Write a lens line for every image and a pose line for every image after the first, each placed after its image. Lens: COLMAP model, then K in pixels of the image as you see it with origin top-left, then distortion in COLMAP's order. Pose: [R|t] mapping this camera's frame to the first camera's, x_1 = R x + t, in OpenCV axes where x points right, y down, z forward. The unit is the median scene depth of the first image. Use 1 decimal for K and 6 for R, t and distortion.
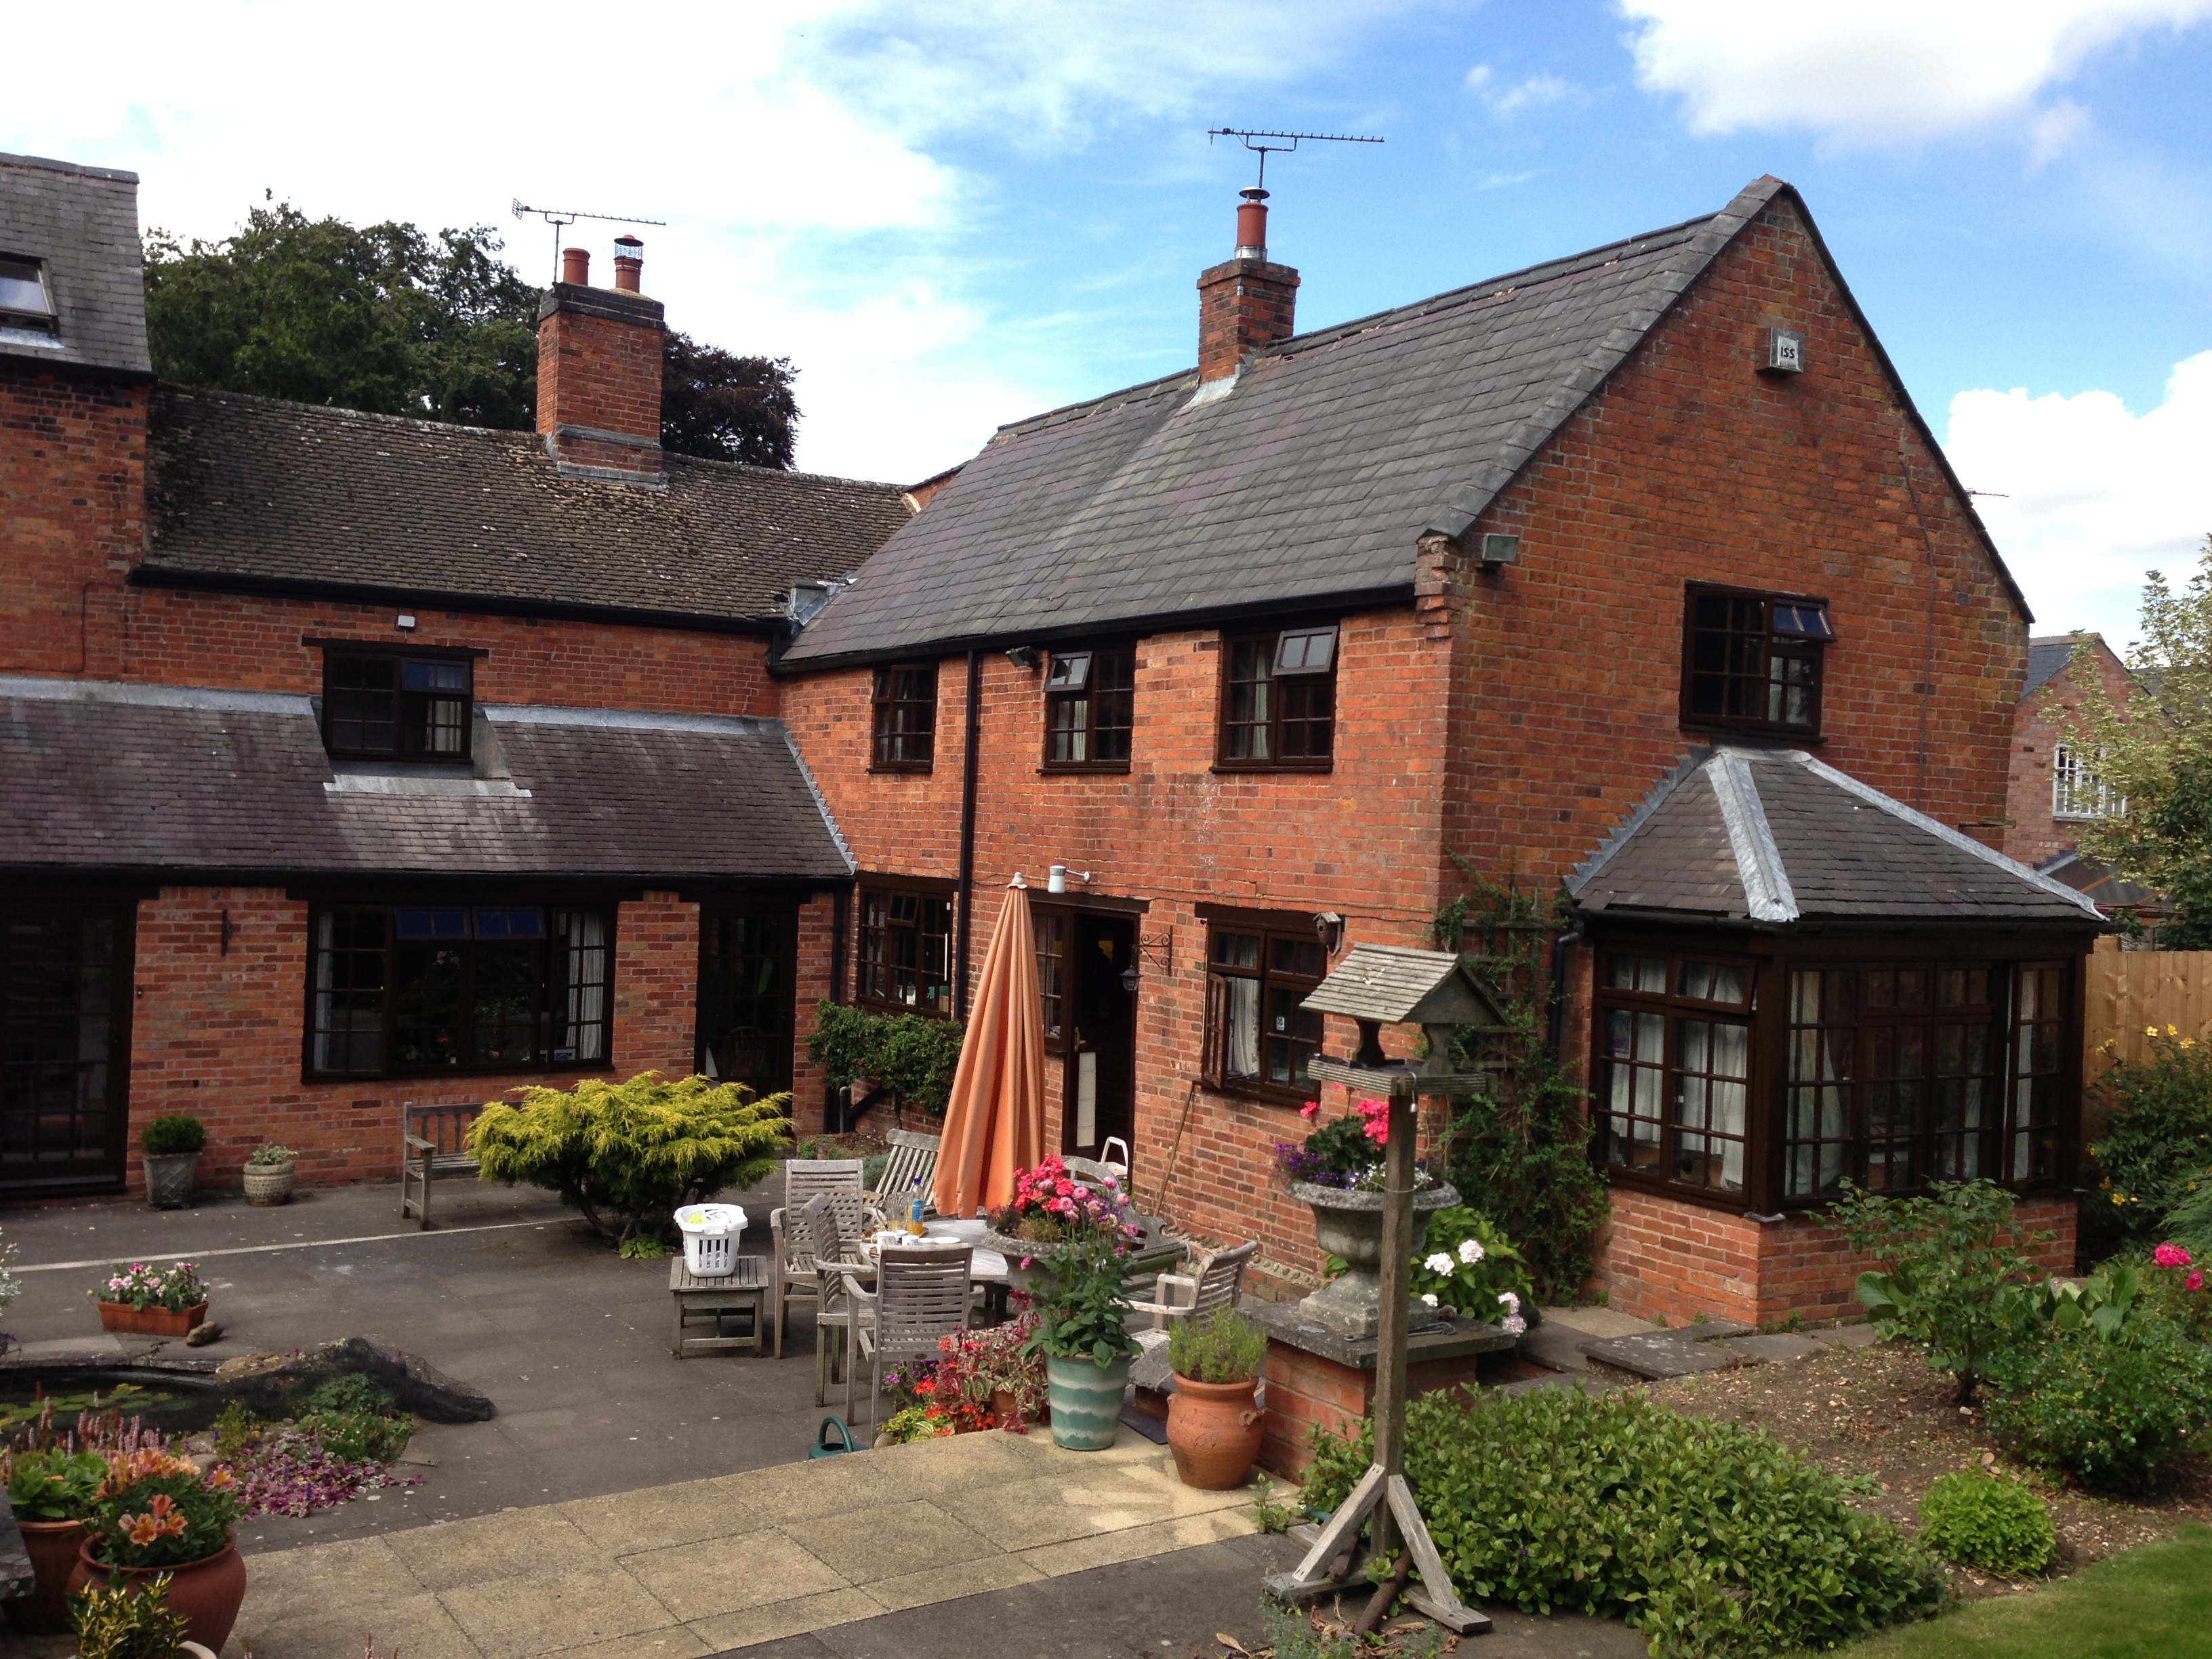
lens RADIAL K [[2001.2, 0, 1107.6], [0, 2001.2, 848.8], [0, 0, 1]] dist [0.083339, -0.119714]
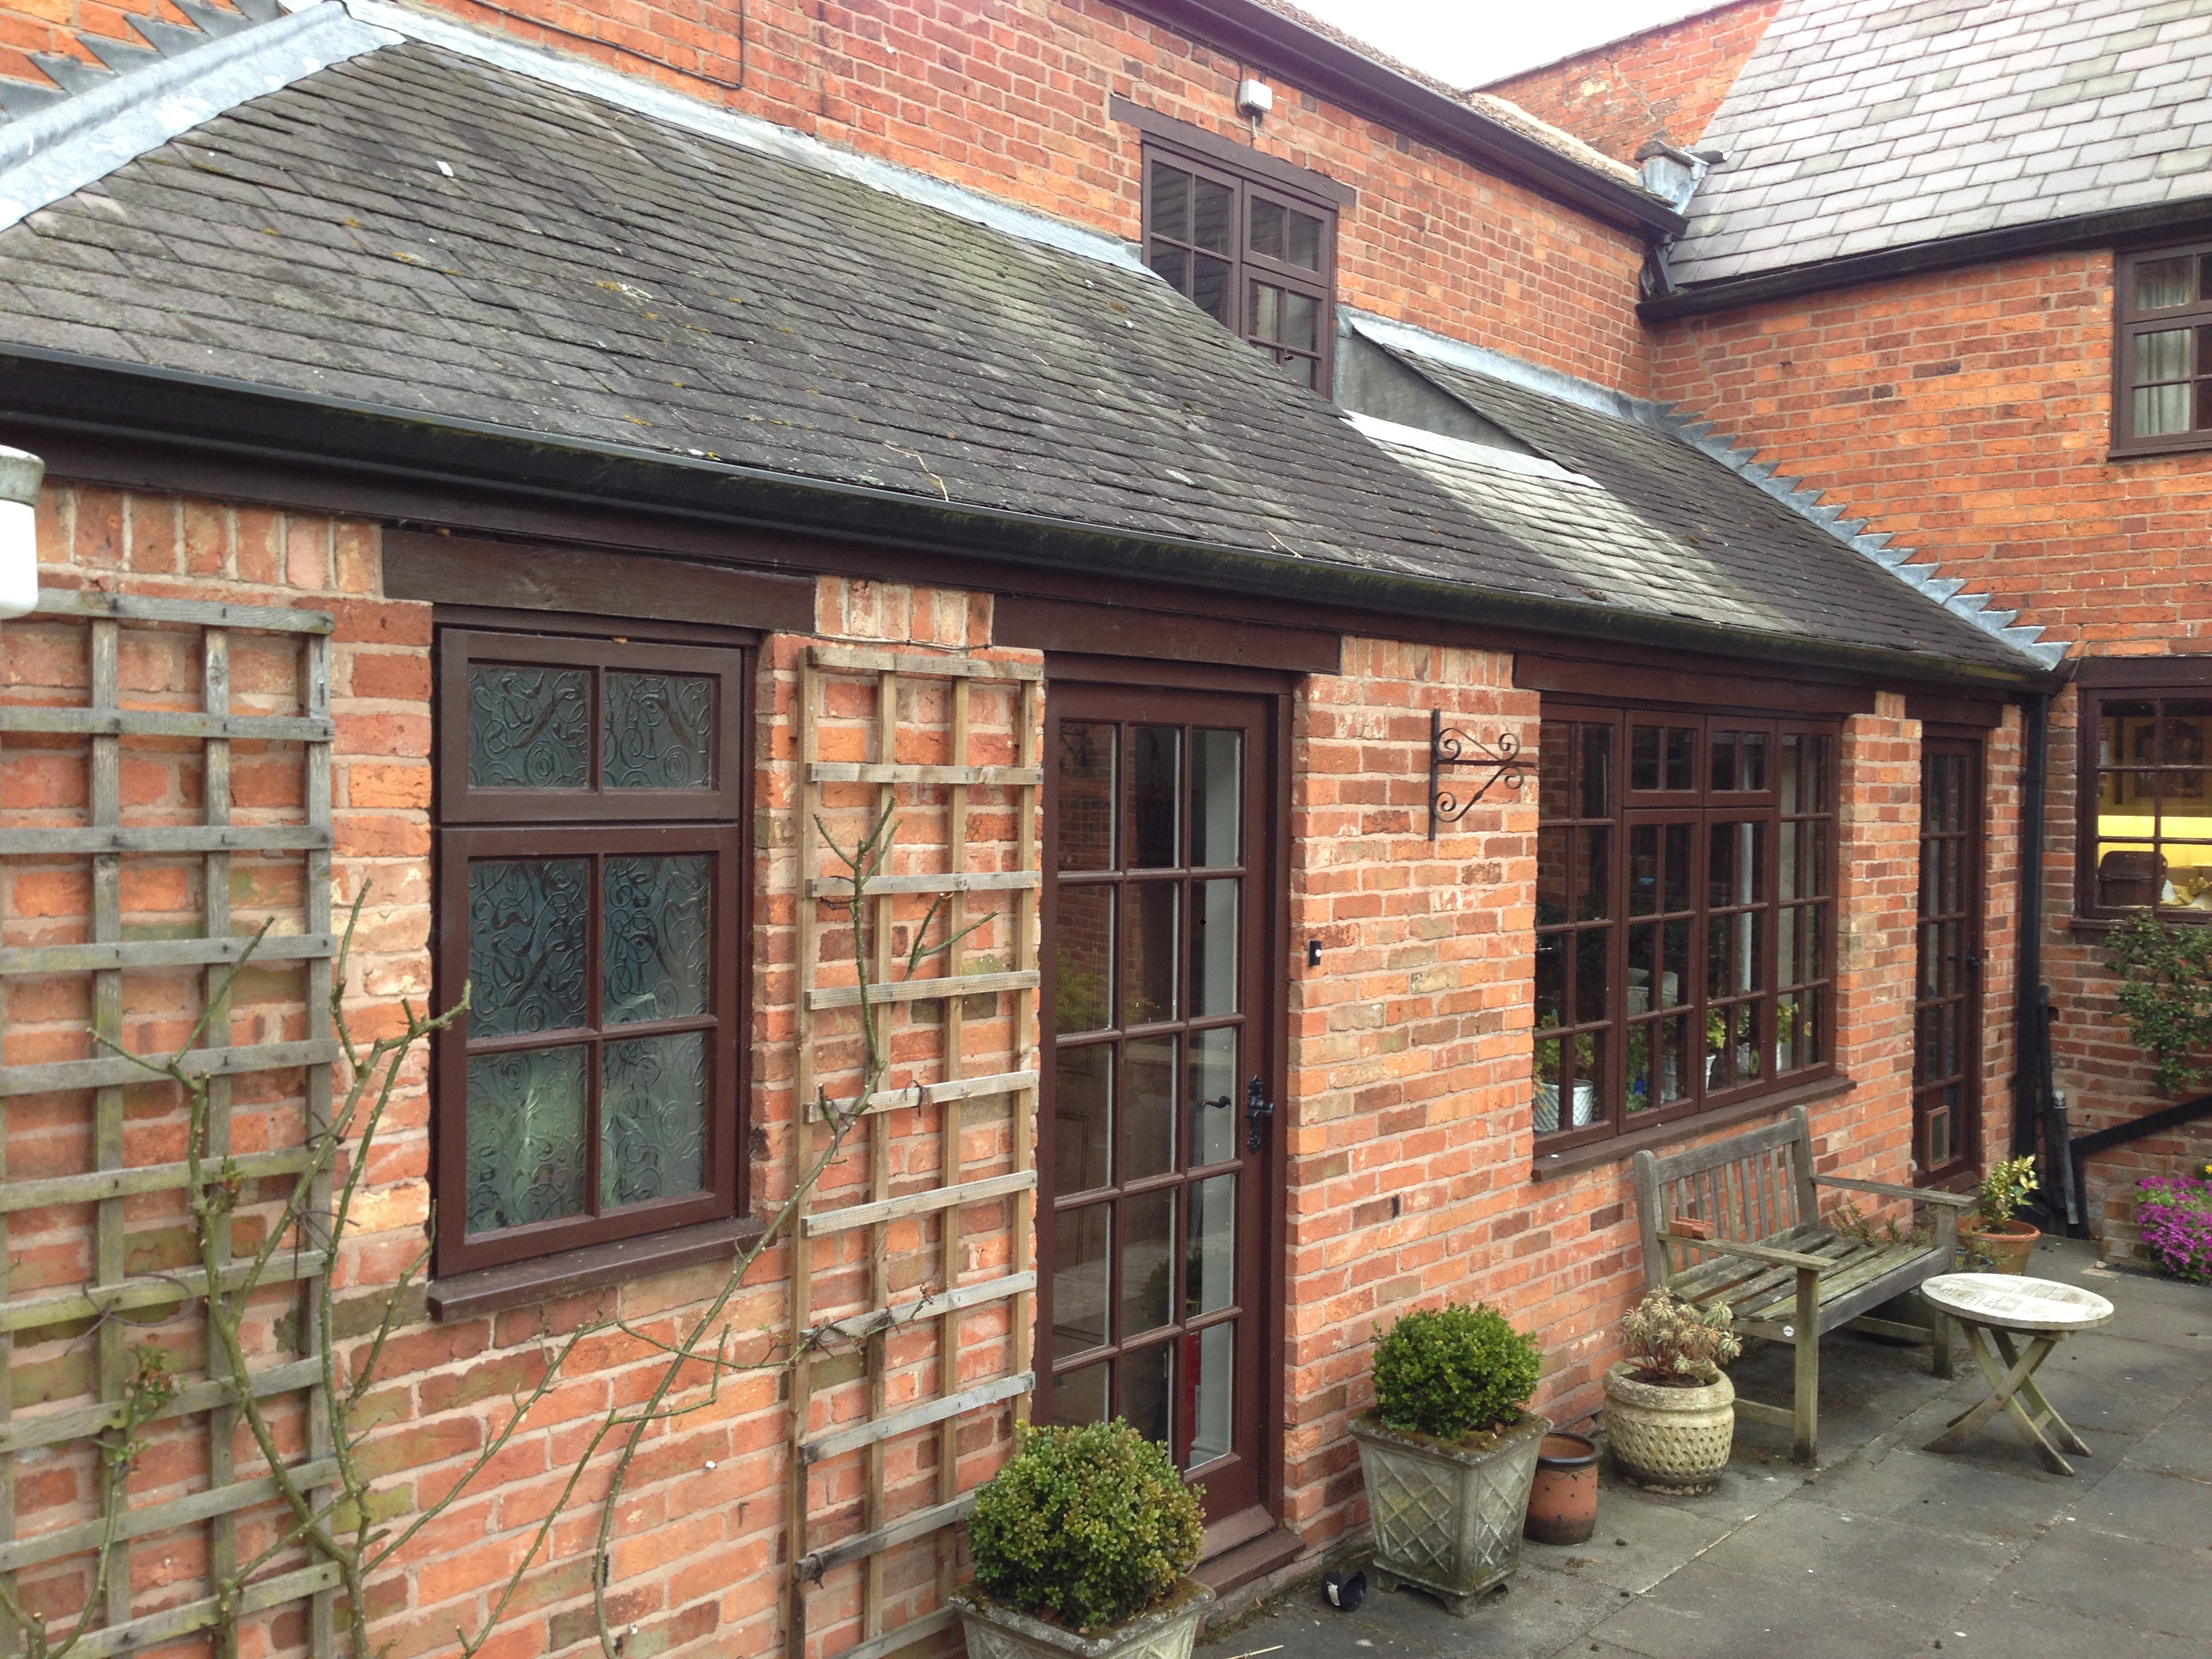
lens RADIAL K [[2029.3, 0, 1117.8], [0, 2029.3, 828.4], [0, 0, 1]] dist [0.130929, -0.185701]
pose [[0.959799, -0.035383, 0.278450, -0.585075], [0.031330, 0.999329, 0.018991, 0.041981], [-0.278935, -0.009504, 0.960263, 0.669017]]
